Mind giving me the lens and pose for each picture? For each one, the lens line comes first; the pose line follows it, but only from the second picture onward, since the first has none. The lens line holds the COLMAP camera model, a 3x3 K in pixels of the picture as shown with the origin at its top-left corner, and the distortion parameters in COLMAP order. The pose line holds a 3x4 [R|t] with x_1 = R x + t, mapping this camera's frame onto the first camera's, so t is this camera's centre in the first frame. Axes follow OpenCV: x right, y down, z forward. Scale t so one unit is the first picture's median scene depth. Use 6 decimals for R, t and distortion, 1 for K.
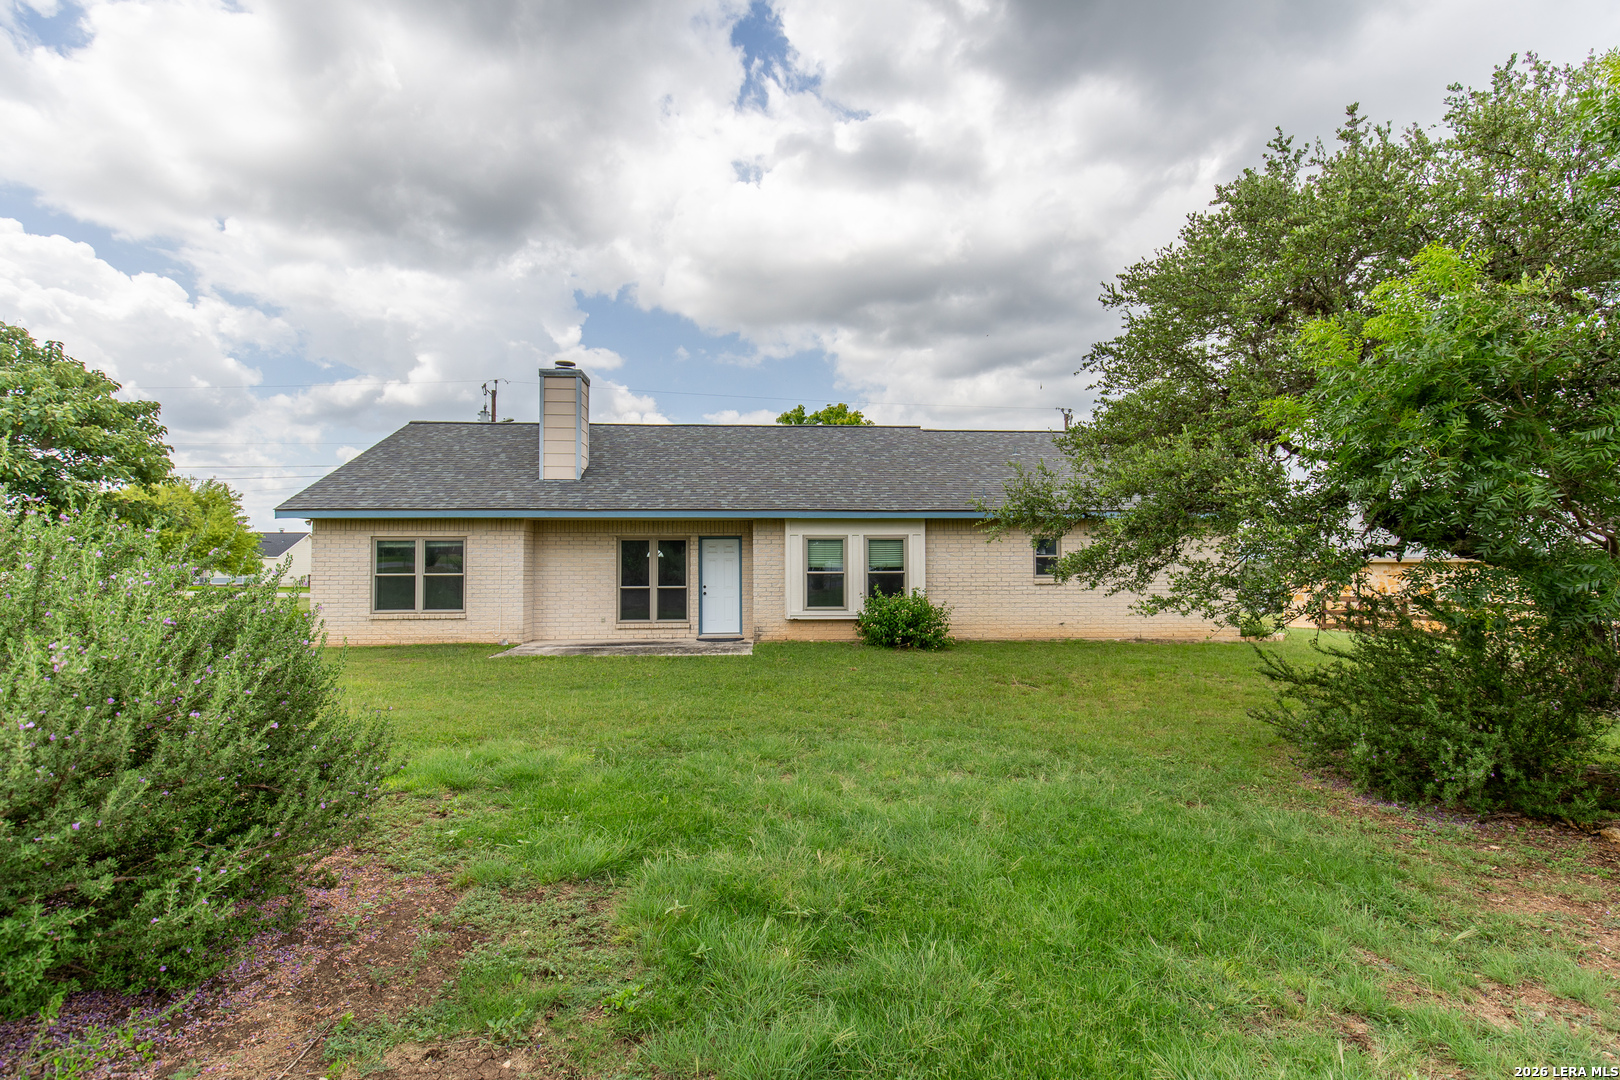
lens RADIAL K [[750.5, 0, 808.2], [0, 750.5, 537.3], [0, 0, 1]] dist [0.010573, -0.003178]
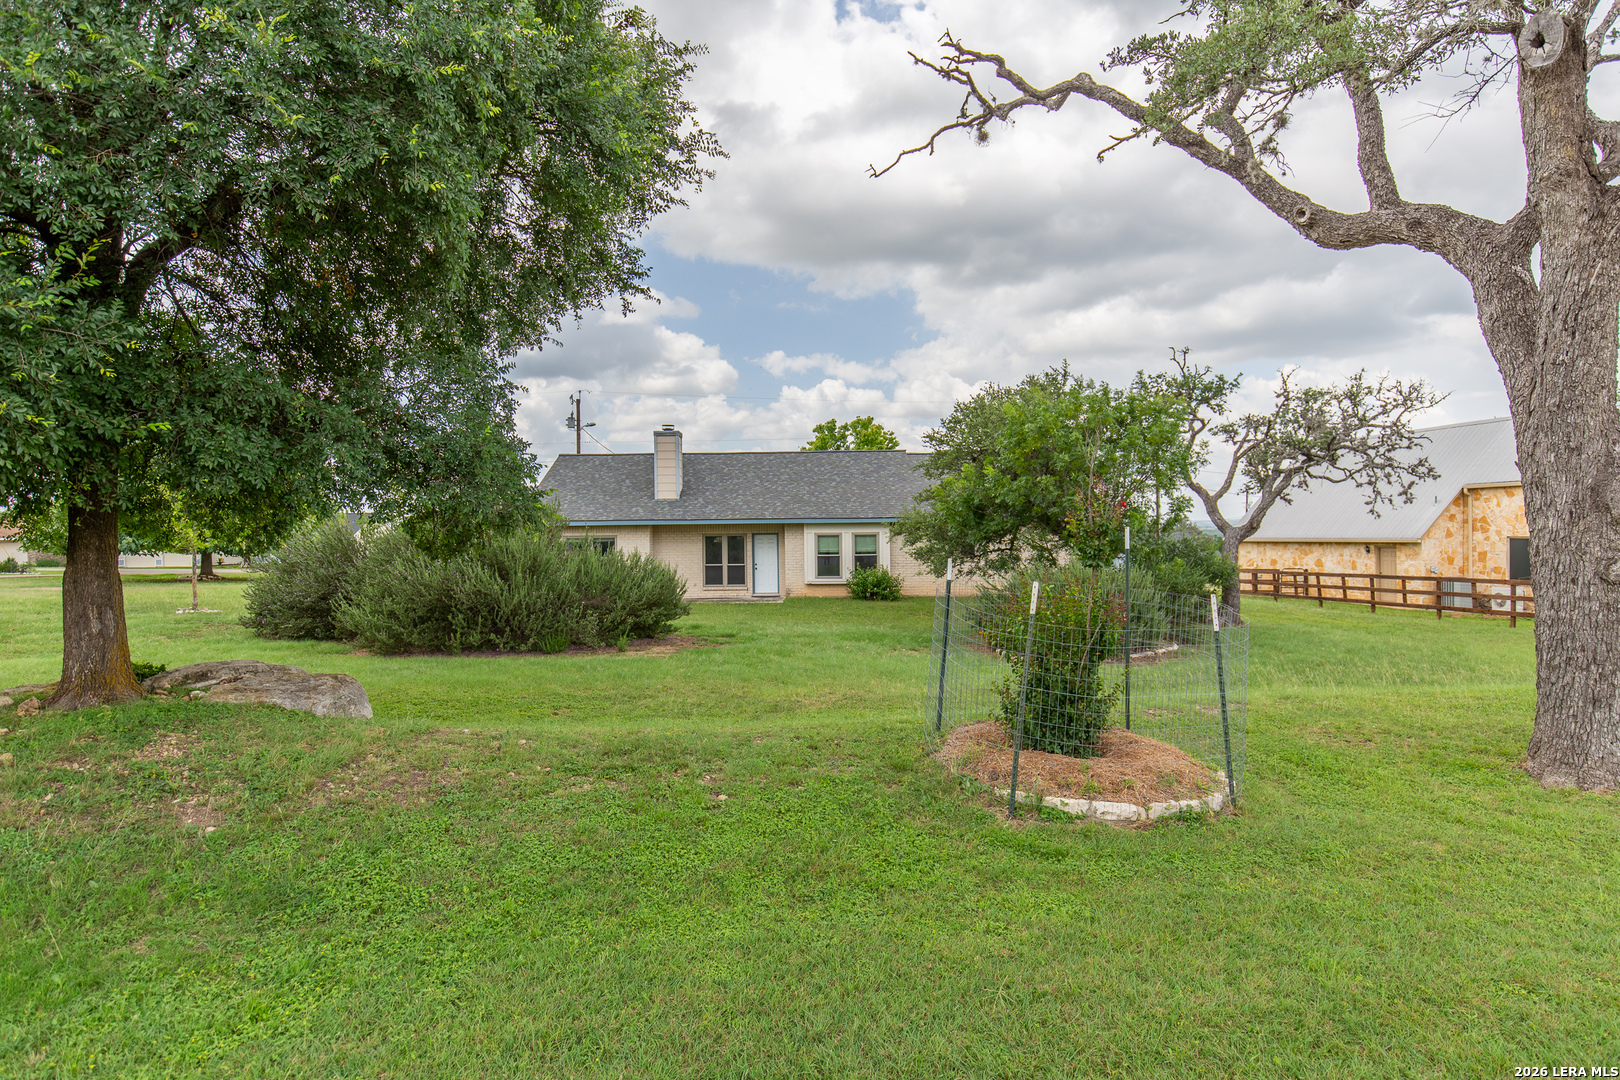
lens RADIAL K [[952.8, 0, 811.5], [0, 952.8, 538.3], [0, 0, 1]] dist [-0.000670, -0.000003]
pose [[0.996450, -0.007019, -0.083897, 0.159472], [0.010083, 0.999295, 0.036151, -0.065915], [0.083584, -0.036869, 0.995818, -1.070711]]
